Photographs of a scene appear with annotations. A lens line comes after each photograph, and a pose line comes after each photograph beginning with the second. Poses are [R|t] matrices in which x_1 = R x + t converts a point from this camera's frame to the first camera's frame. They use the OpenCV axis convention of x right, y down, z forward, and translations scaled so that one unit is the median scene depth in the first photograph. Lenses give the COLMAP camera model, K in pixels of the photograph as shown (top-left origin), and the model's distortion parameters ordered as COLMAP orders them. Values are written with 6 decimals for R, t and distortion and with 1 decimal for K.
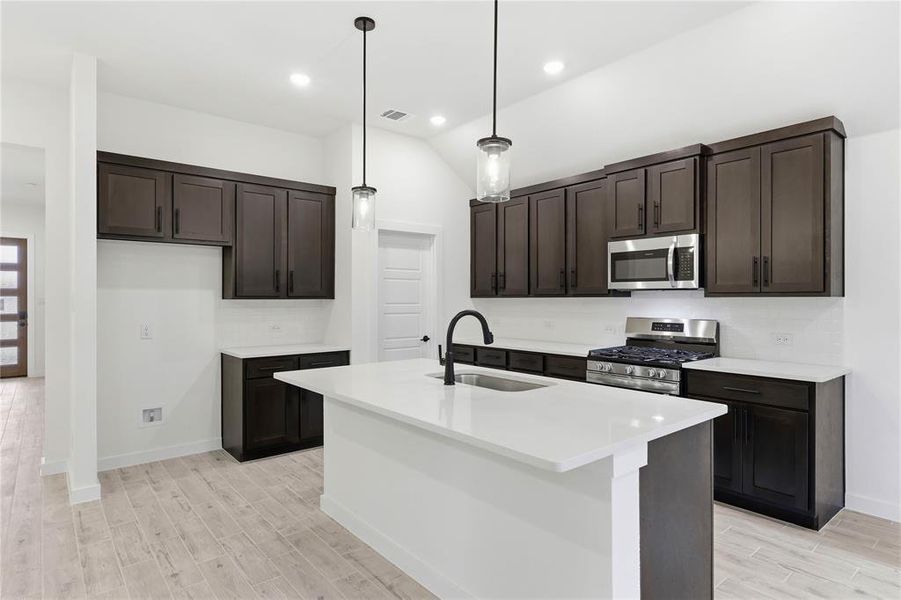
lens RADIAL K [[494.7, 0, 450.5], [0, 494.7, 300.0], [0, 0, 1]] dist [0.000525, -0.000243]
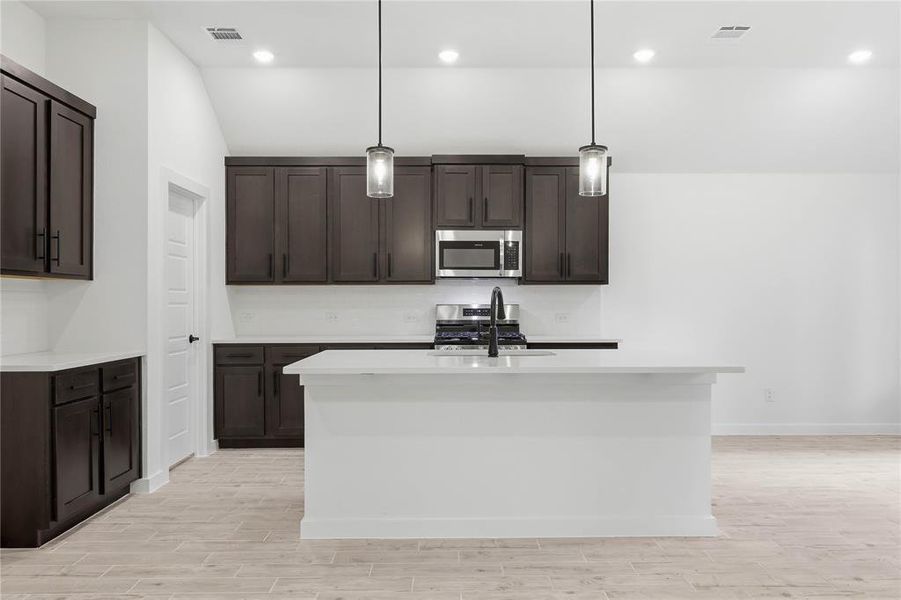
lens RADIAL K [[663.6, 0, 447.4], [0, 663.6, 313.8], [0, 0, 1]] dist [0.007180, 0.002729]
pose [[0.633636, -0.012995, 0.773522, -0.753493], [0.002141, 0.999885, 0.015044, 0.036324], [-0.773628, -0.007876, 0.633591, 0.115891]]
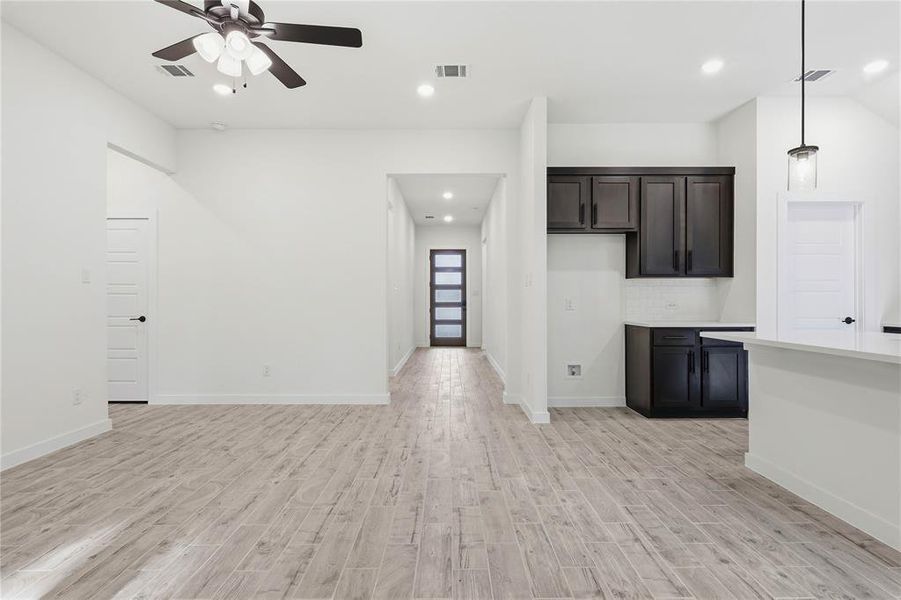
lens RADIAL K [[465.3, 0, 450.5], [0, 465.3, 300.0], [0, 0, 1]] dist [0.001900, 0.000353]
pose [[0.773814, -0.002311, -0.633409, -0.096974], [-0.002105, 0.999978, -0.006221, 0.063661], [0.633410, 0.006147, 0.773792, -0.127316]]
